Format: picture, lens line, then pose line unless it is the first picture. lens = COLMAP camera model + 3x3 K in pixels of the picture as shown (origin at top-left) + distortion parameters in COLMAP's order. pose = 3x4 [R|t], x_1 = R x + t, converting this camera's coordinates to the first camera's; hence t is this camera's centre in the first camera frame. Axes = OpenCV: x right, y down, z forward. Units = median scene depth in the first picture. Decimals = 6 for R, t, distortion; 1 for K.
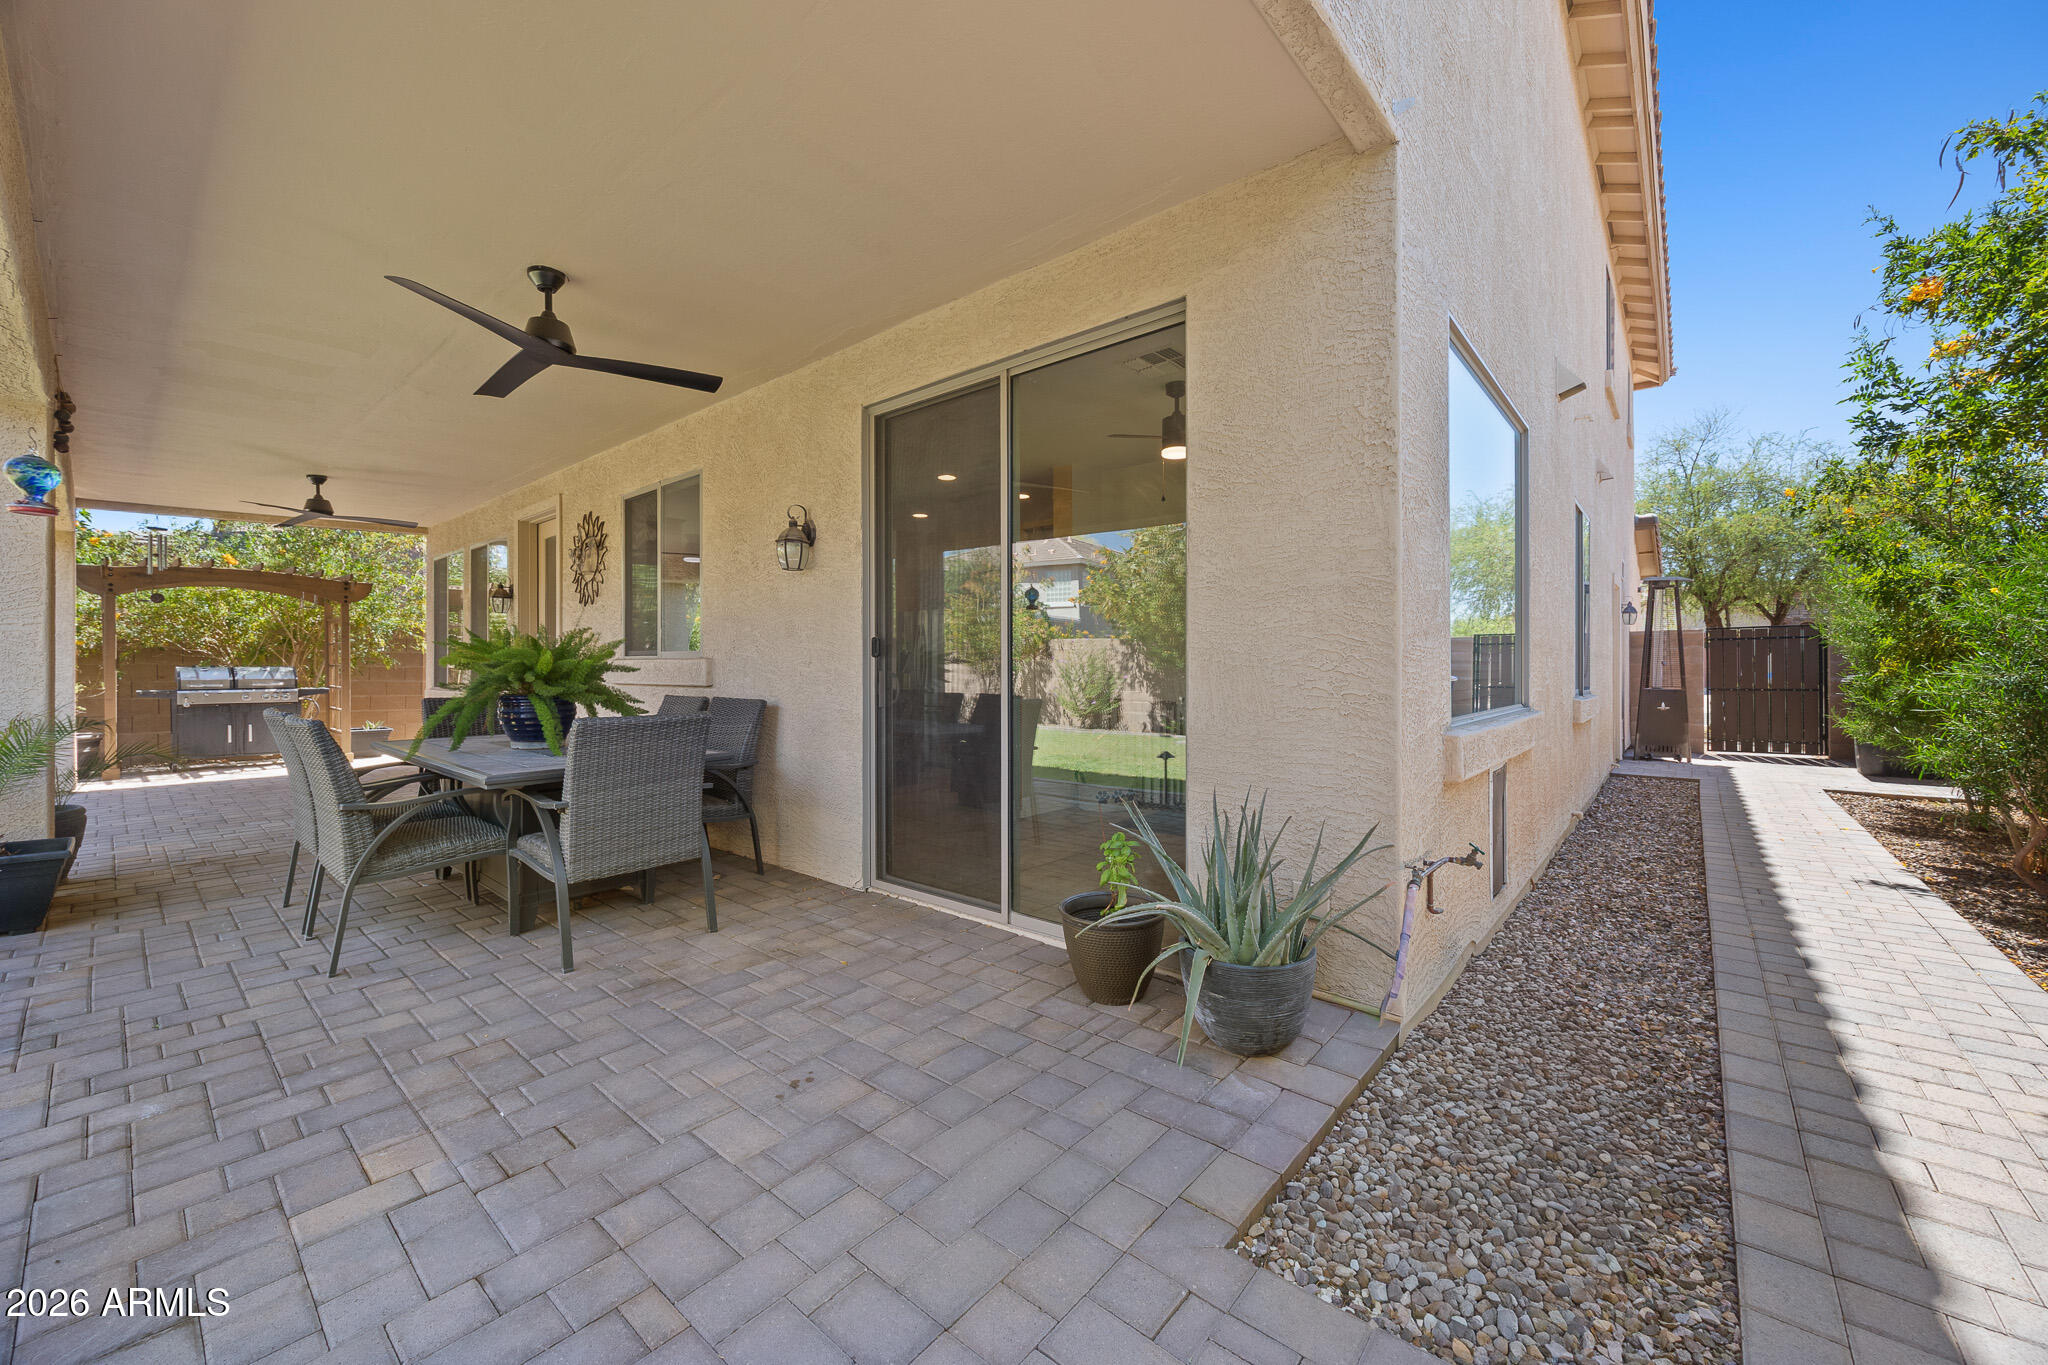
lens RADIAL K [[781.6, 0, 1017.7], [0, 781.6, 672.3], [0, 0, 1]] dist [-0.001260, 0.000333]
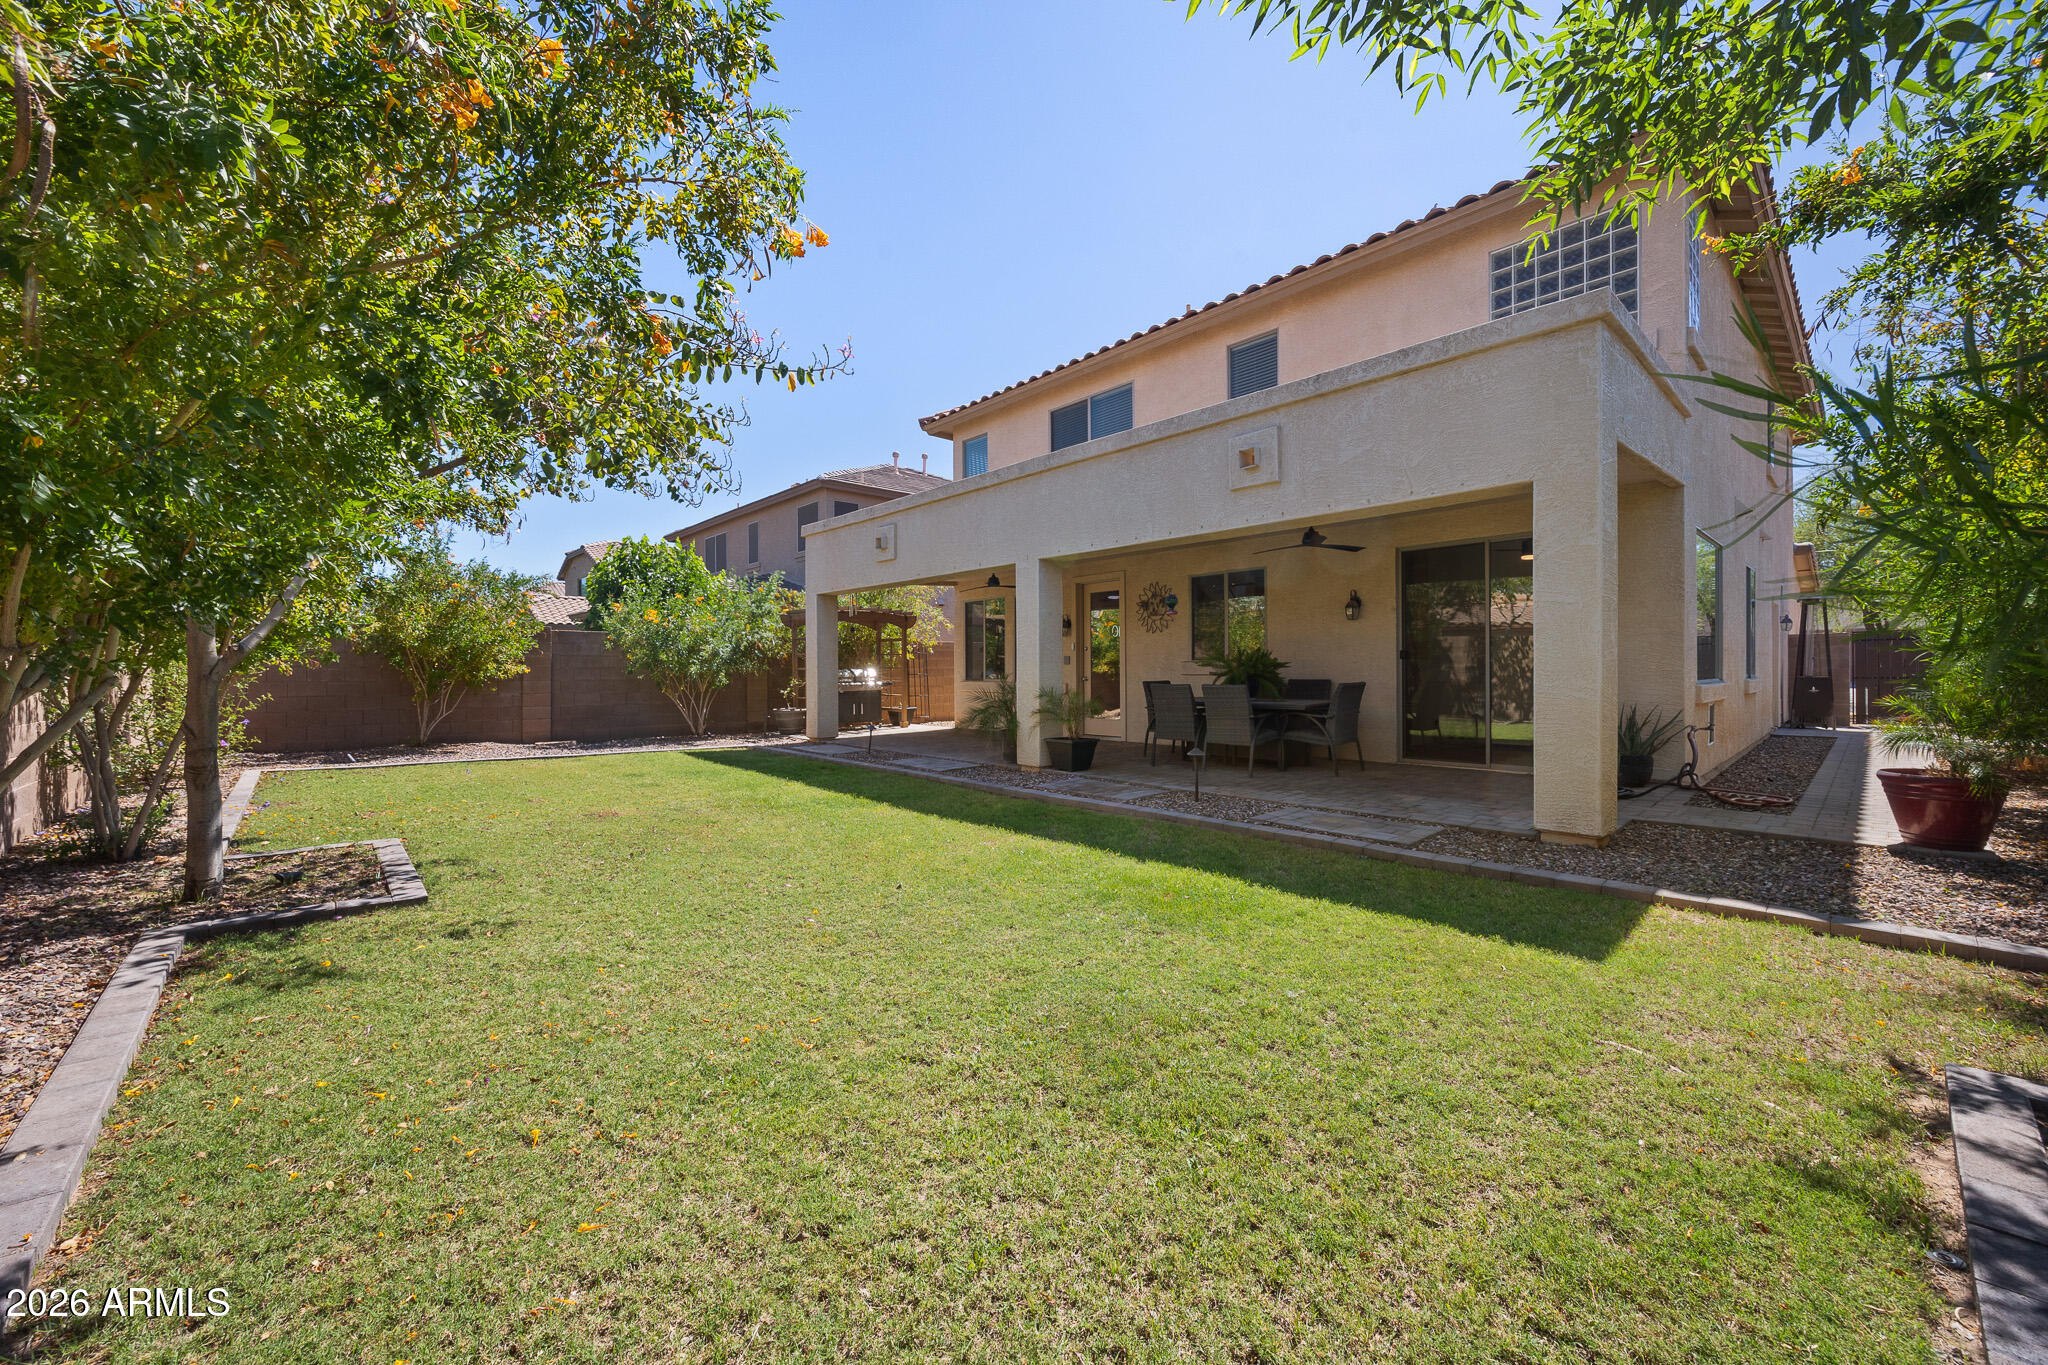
lens RADIAL K [[781.6, 0, 1017.7], [0, 781.6, 672.3], [0, 0, 1]] dist [-0.001260, 0.000333]
pose [[0.992165, -0.007449, -0.124712, -0.429764], [0.007444, 0.999972, -0.000501, 0.004728], [0.124712, -0.000431, 0.992193, -0.587224]]
